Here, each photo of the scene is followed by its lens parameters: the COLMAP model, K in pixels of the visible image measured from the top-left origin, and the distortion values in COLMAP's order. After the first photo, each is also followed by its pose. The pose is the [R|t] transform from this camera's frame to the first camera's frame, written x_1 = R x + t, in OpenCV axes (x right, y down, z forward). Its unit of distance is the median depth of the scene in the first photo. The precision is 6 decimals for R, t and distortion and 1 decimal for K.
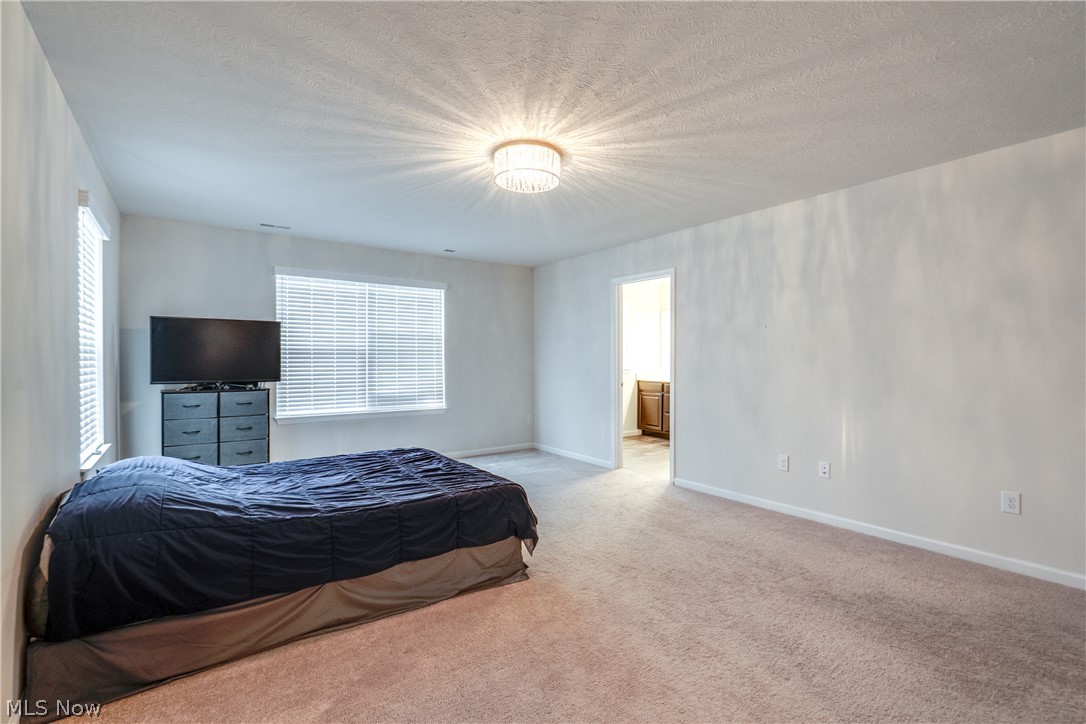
lens RADIAL K [[504.2, 0, 542.0], [0, 504.2, 355.6], [0, 0, 1]] dist [-0.012424, 0.002595]
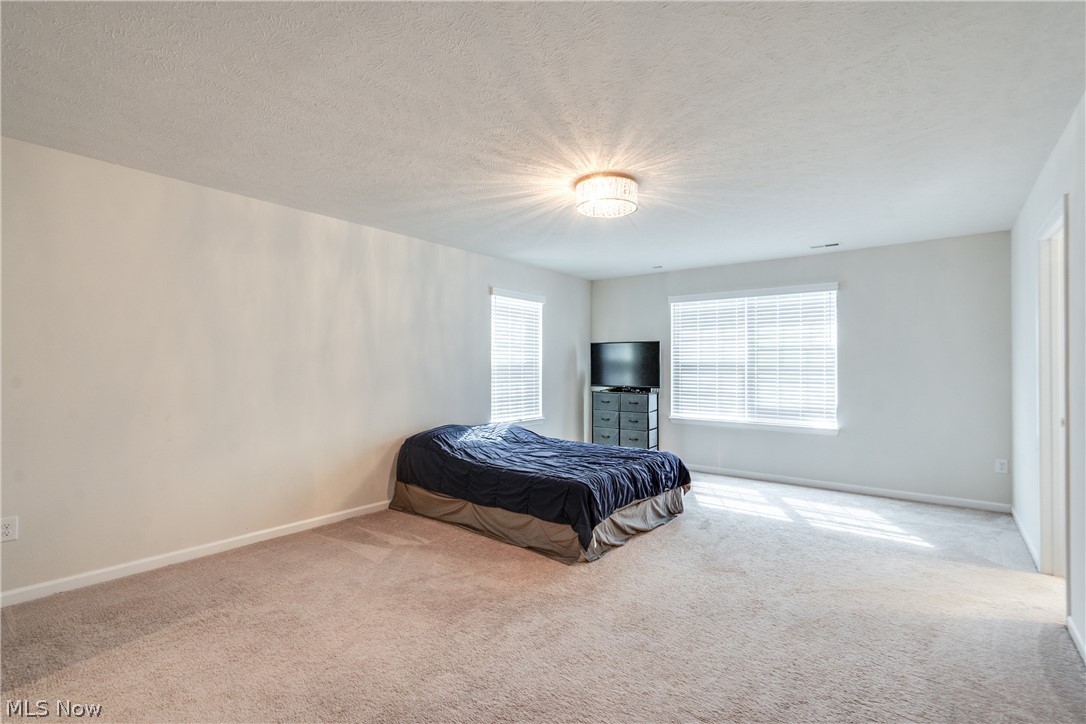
lens RADIAL K [[504.2, 0, 538.6], [0, 504.2, 364.1], [0, 0, 1]] dist [-0.012424, 0.002595]
pose [[0.257069, -0.003314, -0.966387, 0.680762], [0.003881, 0.999990, -0.002397, -0.008364], [0.966385, -0.003135, 0.257079, 0.406875]]
